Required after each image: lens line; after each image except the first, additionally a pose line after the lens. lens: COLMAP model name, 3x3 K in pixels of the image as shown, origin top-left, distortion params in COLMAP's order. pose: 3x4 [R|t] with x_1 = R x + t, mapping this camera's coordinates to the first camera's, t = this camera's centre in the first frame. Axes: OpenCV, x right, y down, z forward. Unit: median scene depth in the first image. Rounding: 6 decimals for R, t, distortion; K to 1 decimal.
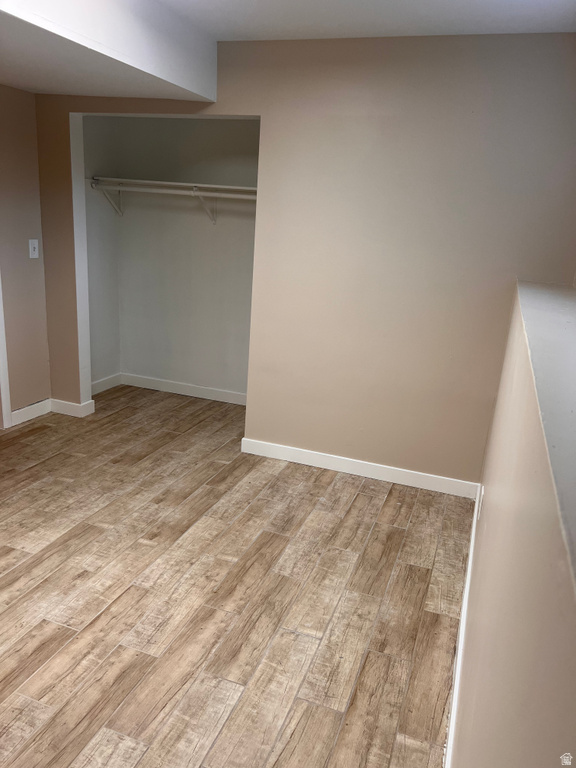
lens RADIAL K [[583.1, 0, 289.0], [0, 583.1, 383.7], [0, 0, 1]] dist [0.042827, -0.057490]
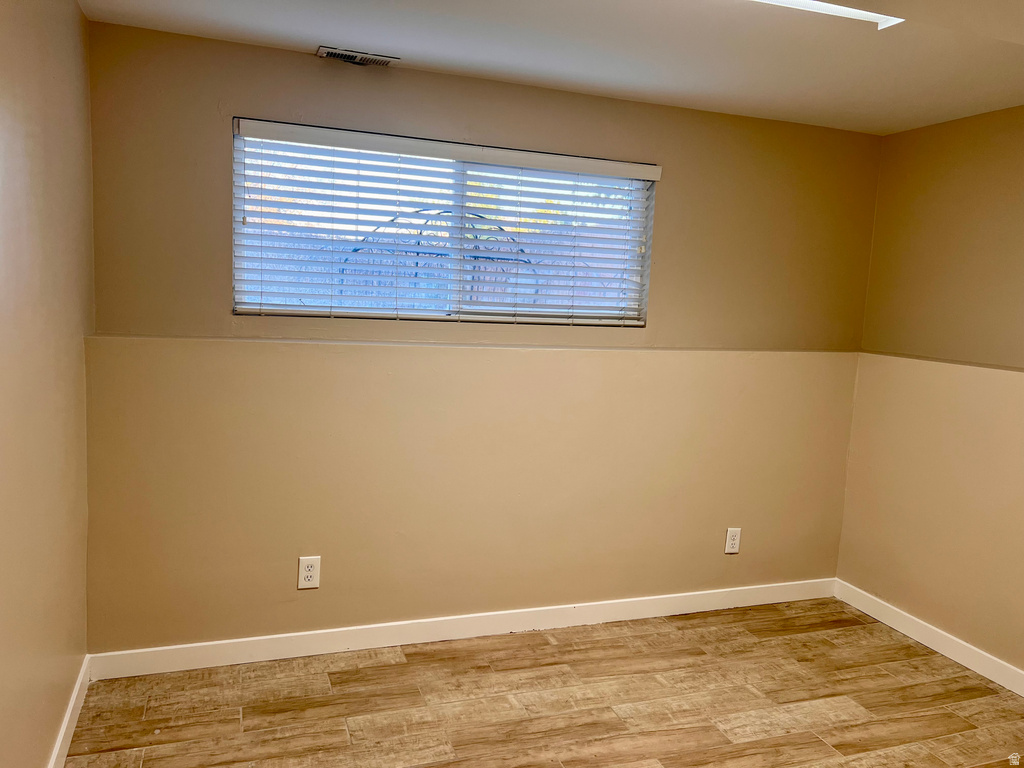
lens RADIAL K [[777.5, 0, 511.4], [0, 777.5, 384.6], [0, 0, 1]] dist [0.042827, -0.057490]
pose [[-0.638722, -0.191628, 0.745193, -0.849858], [0.120577, 0.931597, 0.342911, -0.527308], [-0.759931, 0.308878, -0.571926, 1.620849]]
